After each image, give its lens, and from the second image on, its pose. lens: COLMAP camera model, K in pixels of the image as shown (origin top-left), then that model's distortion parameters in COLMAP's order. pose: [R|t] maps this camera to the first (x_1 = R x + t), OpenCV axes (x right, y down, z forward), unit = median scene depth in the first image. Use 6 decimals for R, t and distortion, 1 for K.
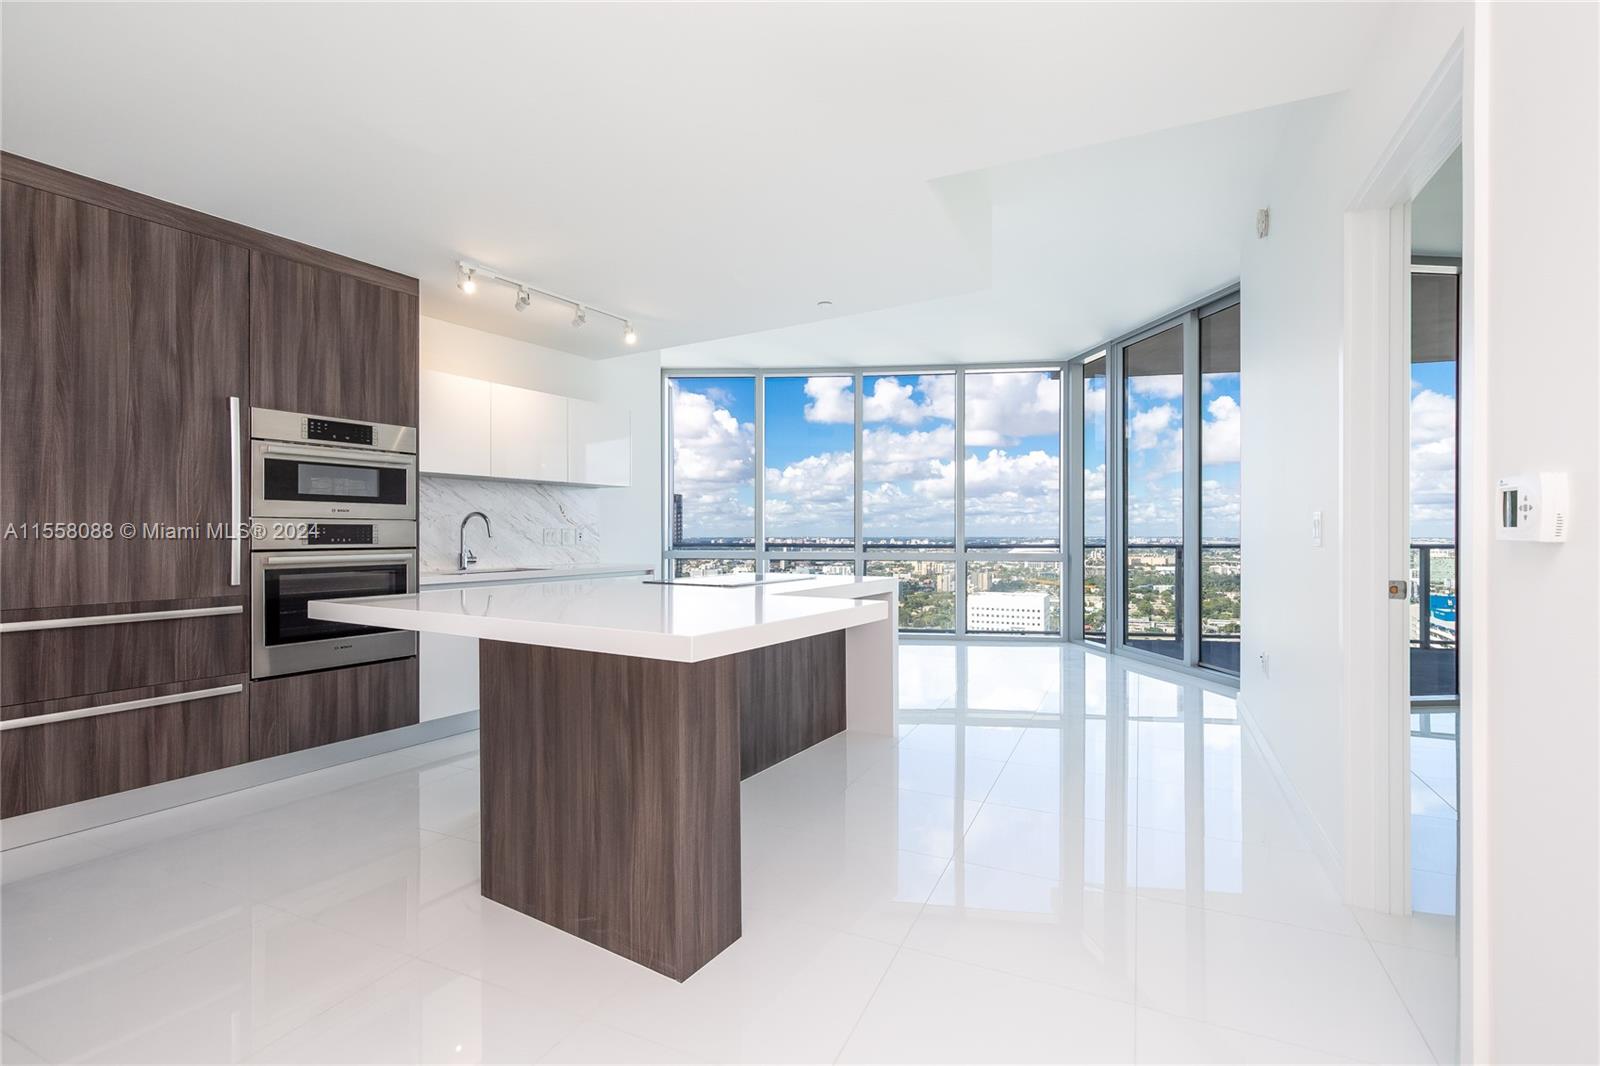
lens RADIAL K [[721.2, 0, 799.2], [0, 721.2, 535.6], [0, 0, 1]] dist [0.007766, -0.002365]
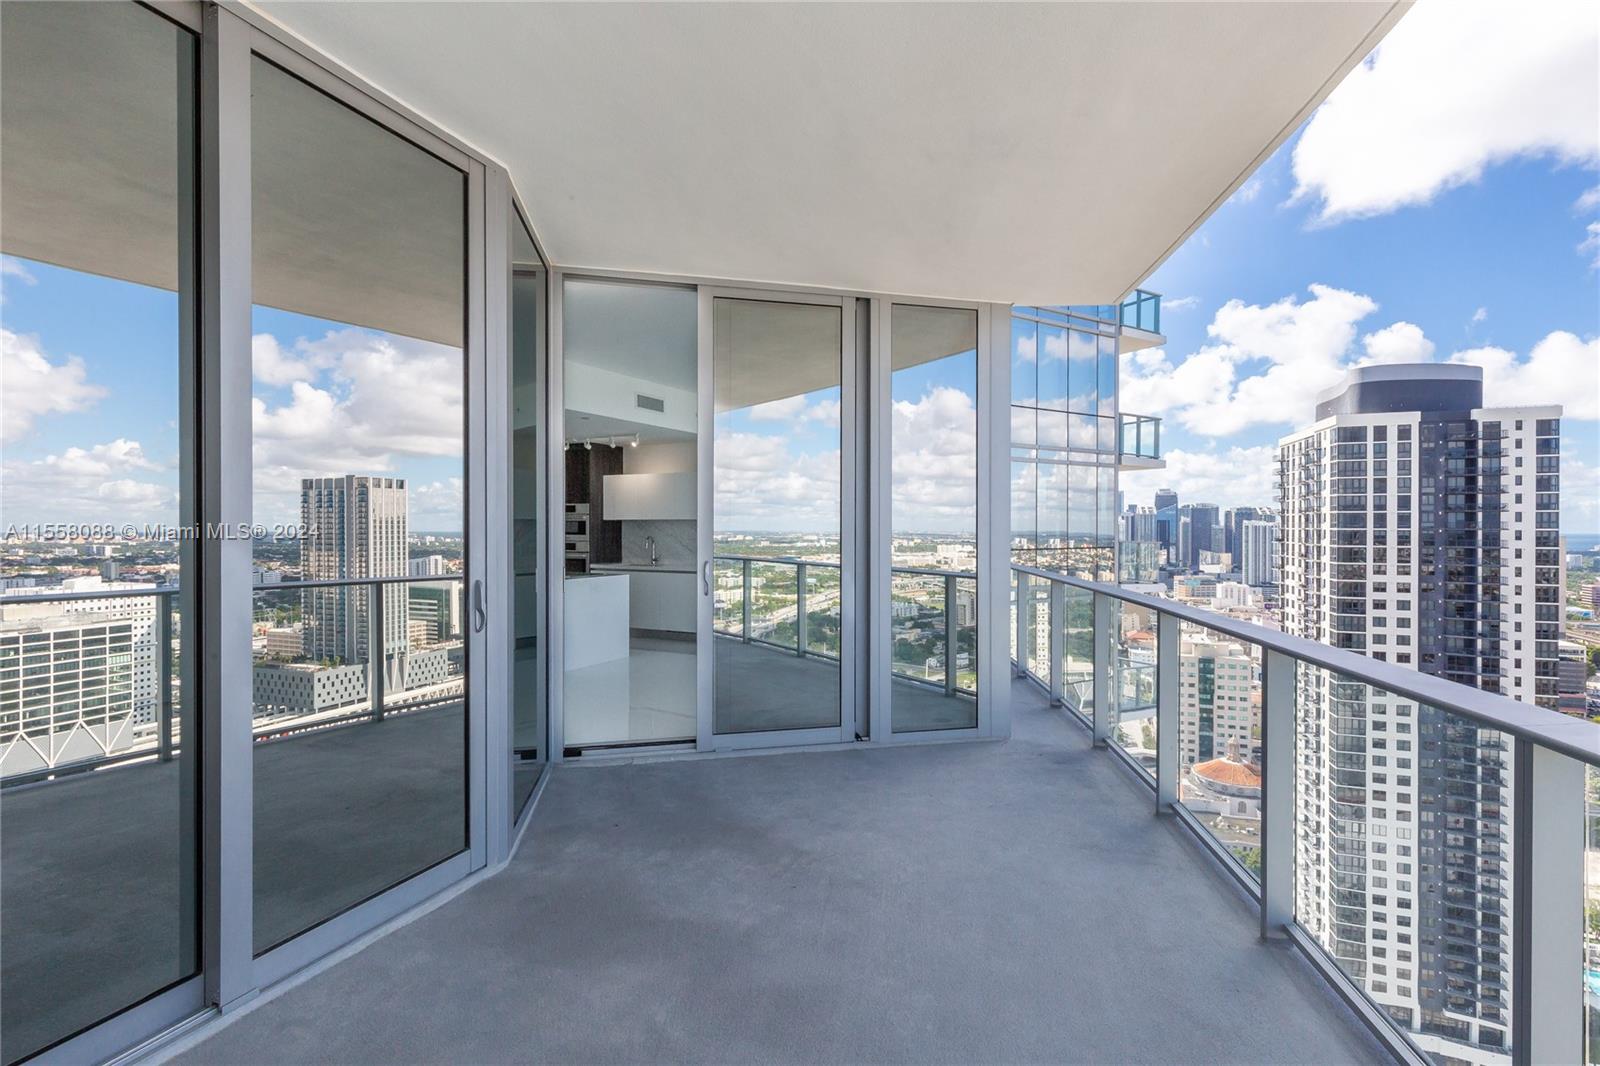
lens RADIAL K [[755.6, 0, 811.5], [0, 755.6, 528.6], [0, 0, 1]] dist [-0.000031, 0.001319]
pose [[0.096497, 0.005058, -0.995320, 2.027894], [-0.004854, 0.999978, 0.004611, -0.077706], [0.995321, 0.004386, 0.096519, 1.453917]]
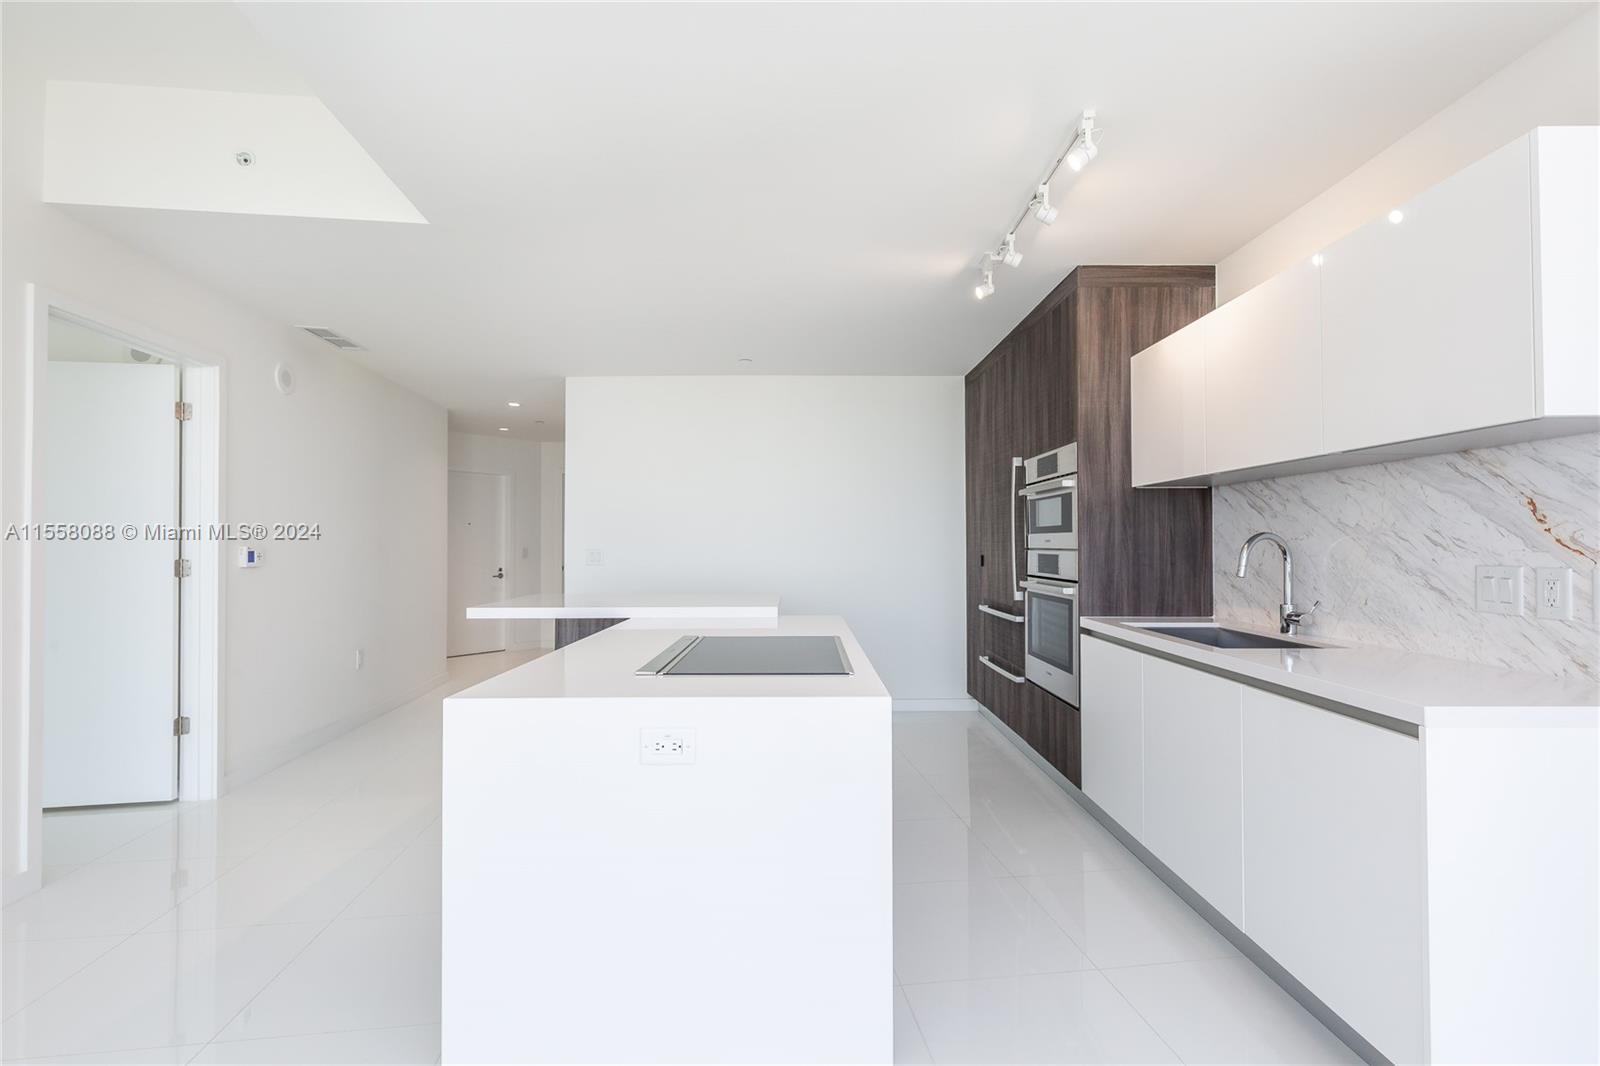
lens RADIAL K [[721.2, 0, 807.3], [0, 721.2, 533.7], [0, 0, 1]] dist [0.007766, -0.002365]
pose [[-0.837790, -0.005119, -0.545969, 0.193350], [0.001898, 0.999923, -0.012288, -0.029594], [0.545990, -0.011331, -0.837715, 1.487001]]
